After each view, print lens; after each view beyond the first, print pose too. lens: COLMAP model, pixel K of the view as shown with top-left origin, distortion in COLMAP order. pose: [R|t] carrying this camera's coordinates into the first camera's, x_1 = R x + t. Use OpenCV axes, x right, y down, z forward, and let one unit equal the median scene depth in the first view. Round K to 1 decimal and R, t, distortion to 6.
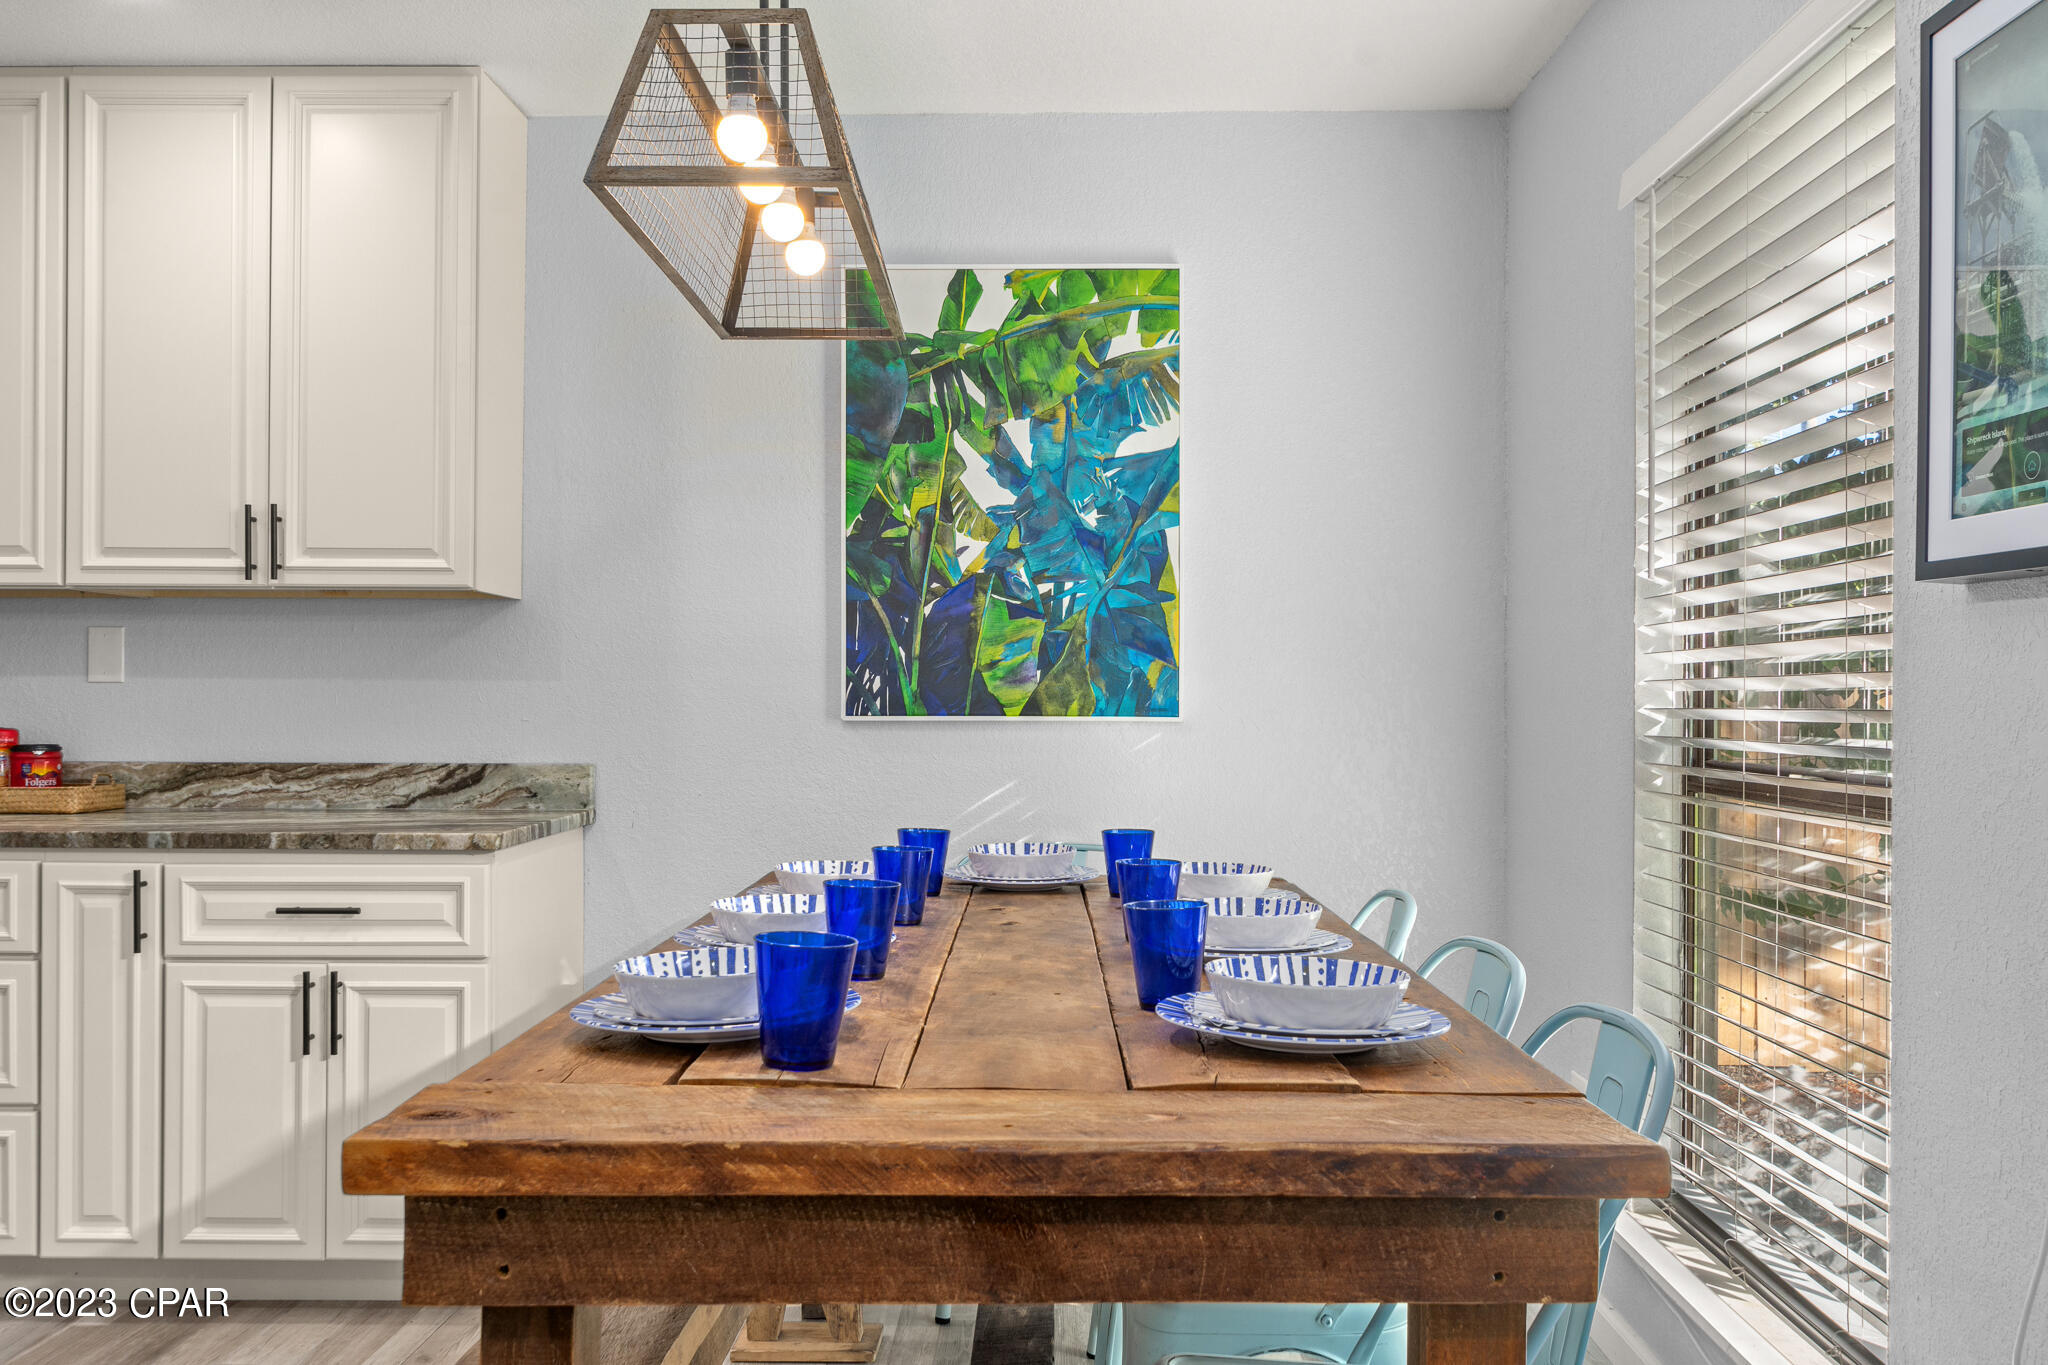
lens RADIAL K [[1673.7, 0, 1024.0], [0, 1673.7, 682.5], [0, 0, 1]] dist [0.005557, 0.000836]
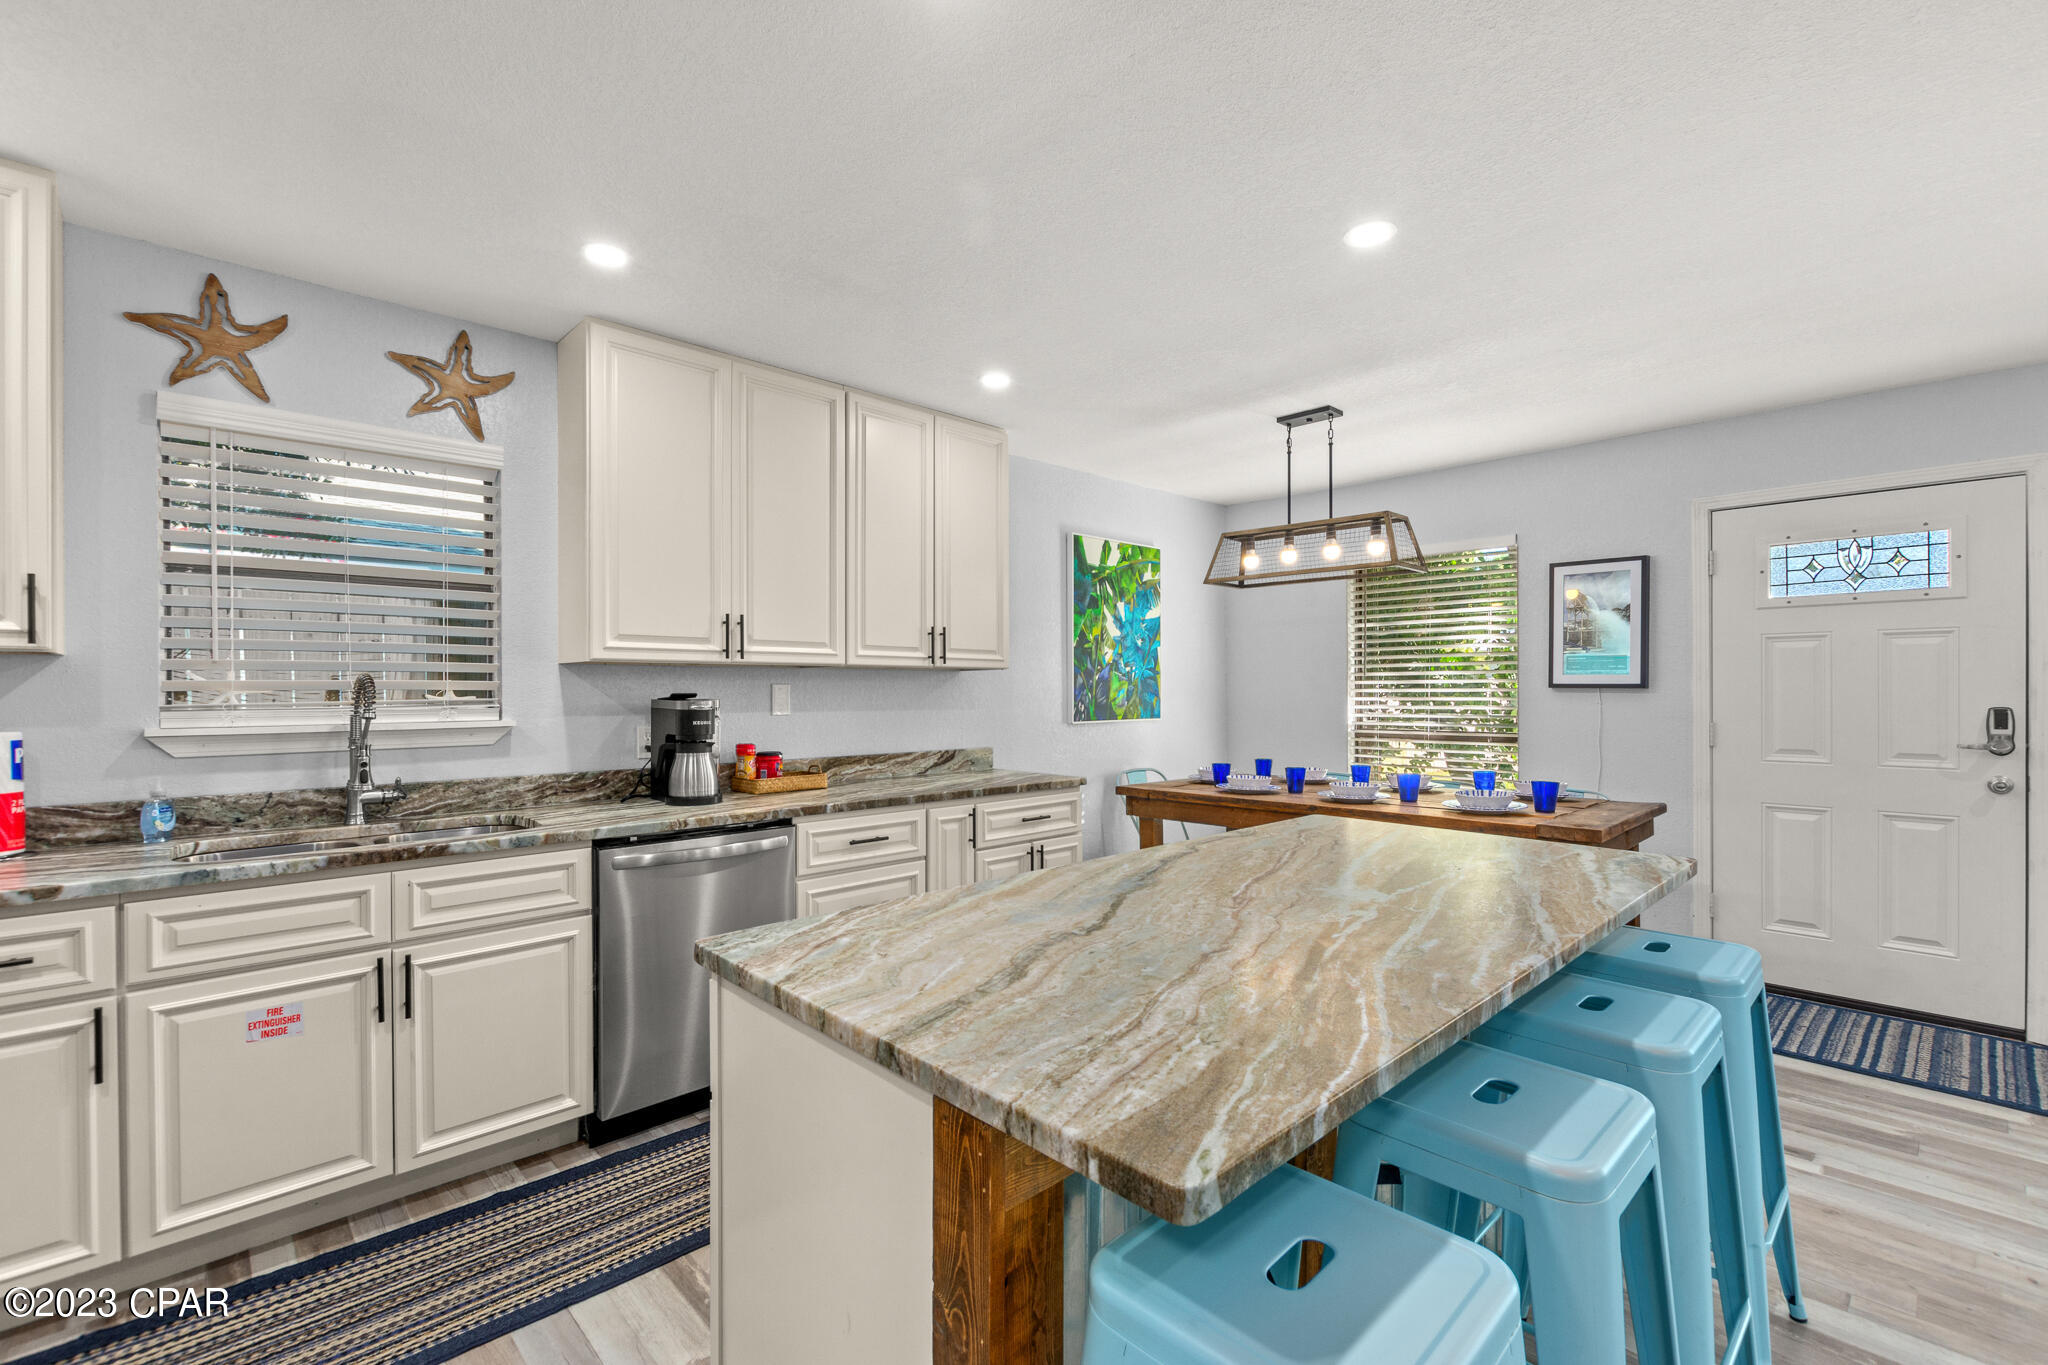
lens RADIAL K [[886.9, 0, 1025.6], [0, 886.9, 691.3], [0, 0, 1]] dist [0.001489, -0.000140]
pose [[0.709035, -0.006375, 0.705144, -1.050016], [-0.000234, 0.999957, 0.009275, -0.035278], [-0.705173, -0.006741, 0.709003, 0.151700]]
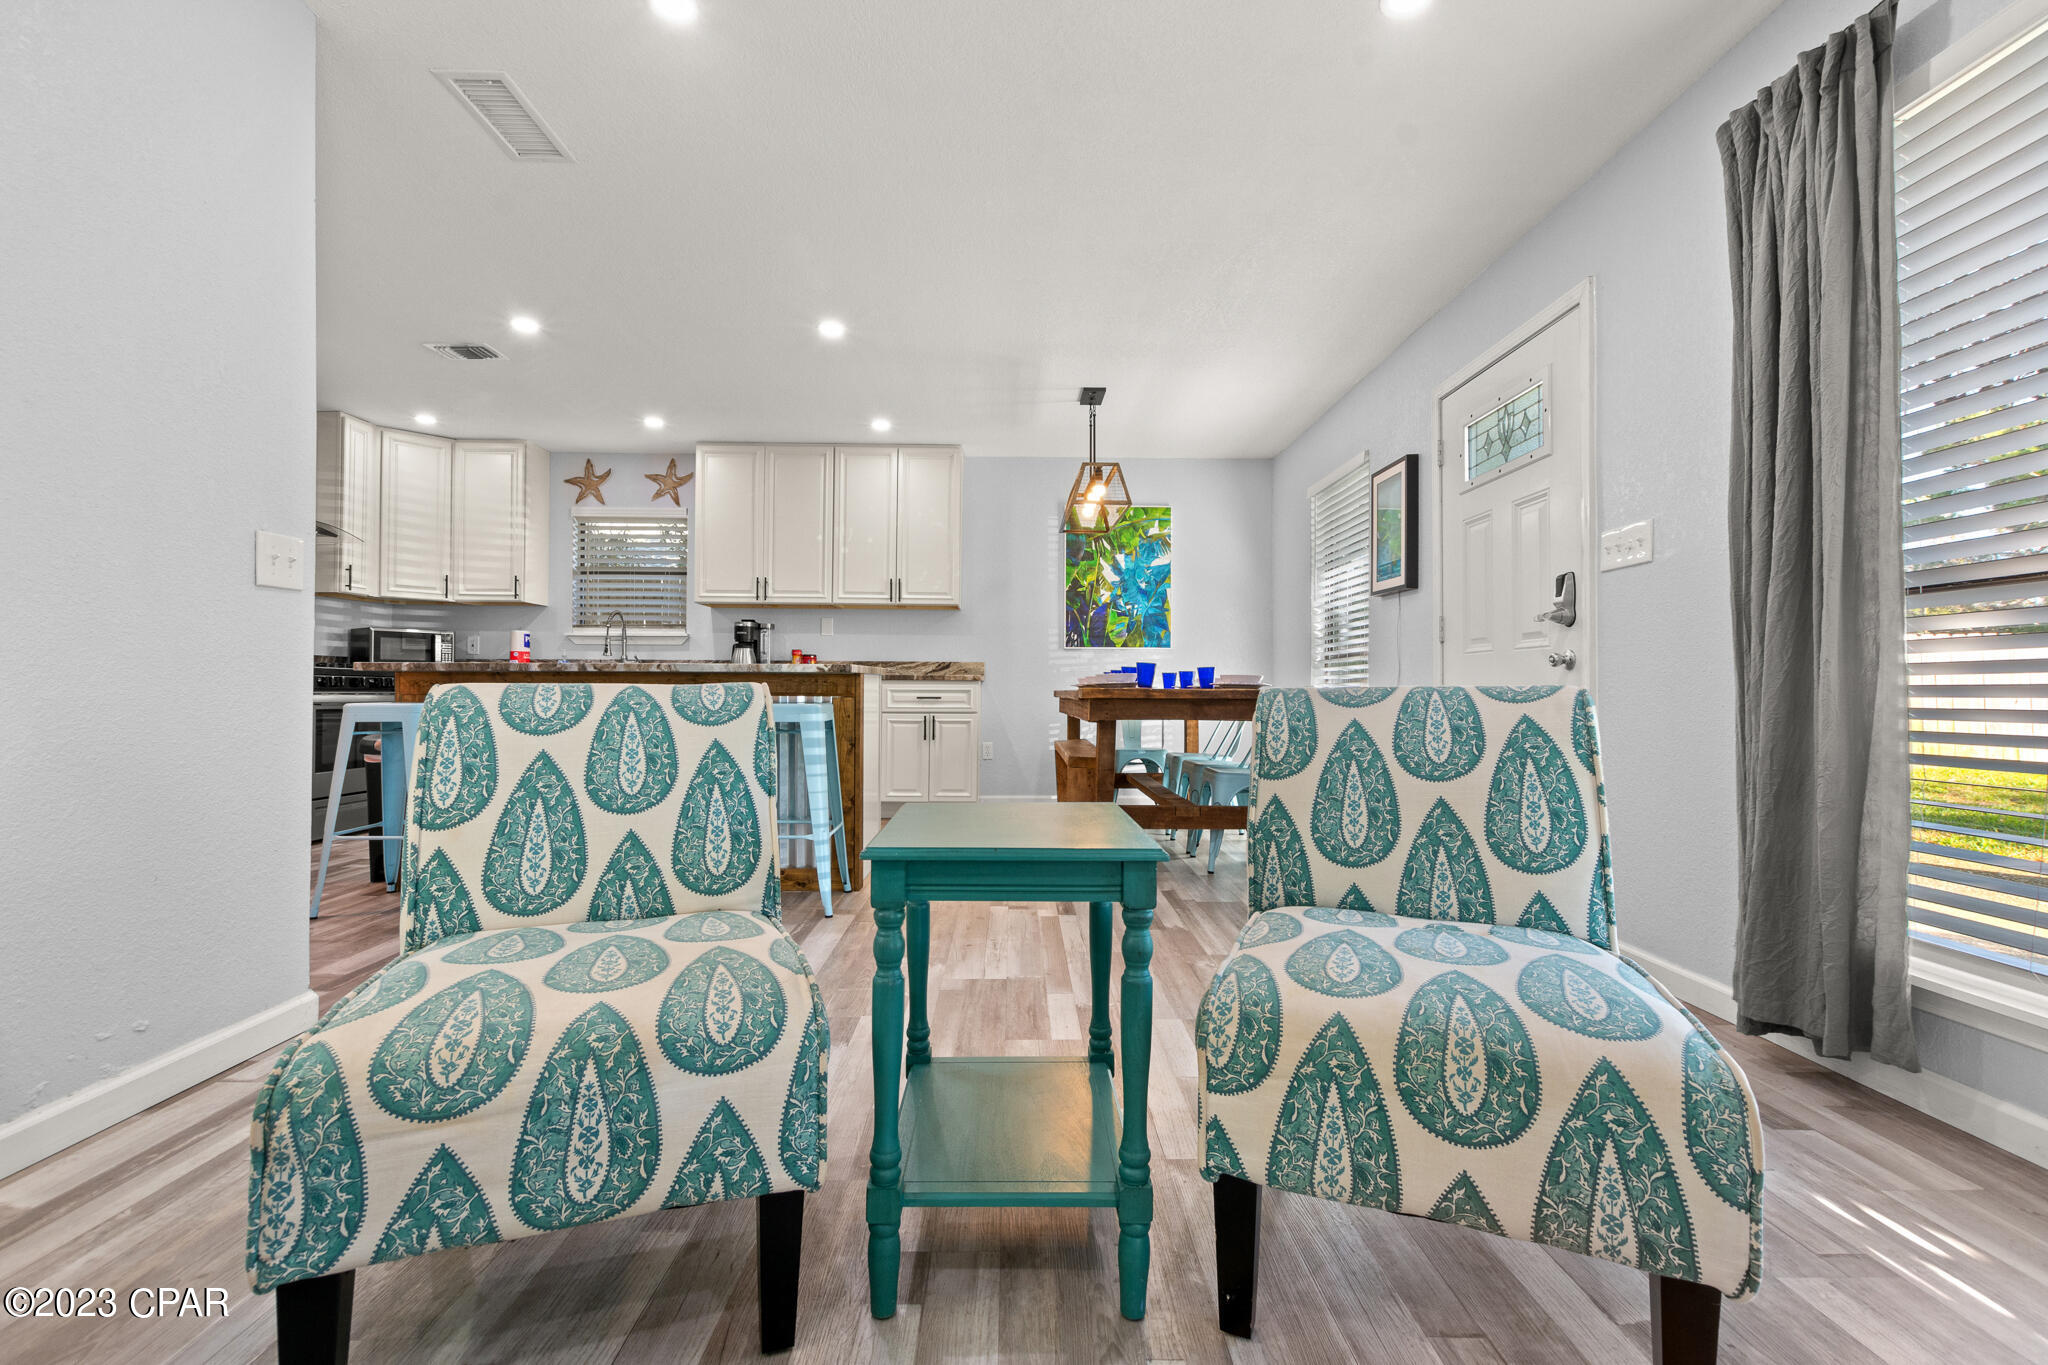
lens RADIAL K [[882.8, 0, 1029.3], [0, 882.8, 676.7], [0, 0, 1]] dist [0.003351, 0.000319]
pose [[0.999378, 0.004000, 0.035029, -0.234218], [-0.003777, 0.999972, -0.006426, 0.087218], [-0.035054, 0.006290, 0.999366, -0.669298]]
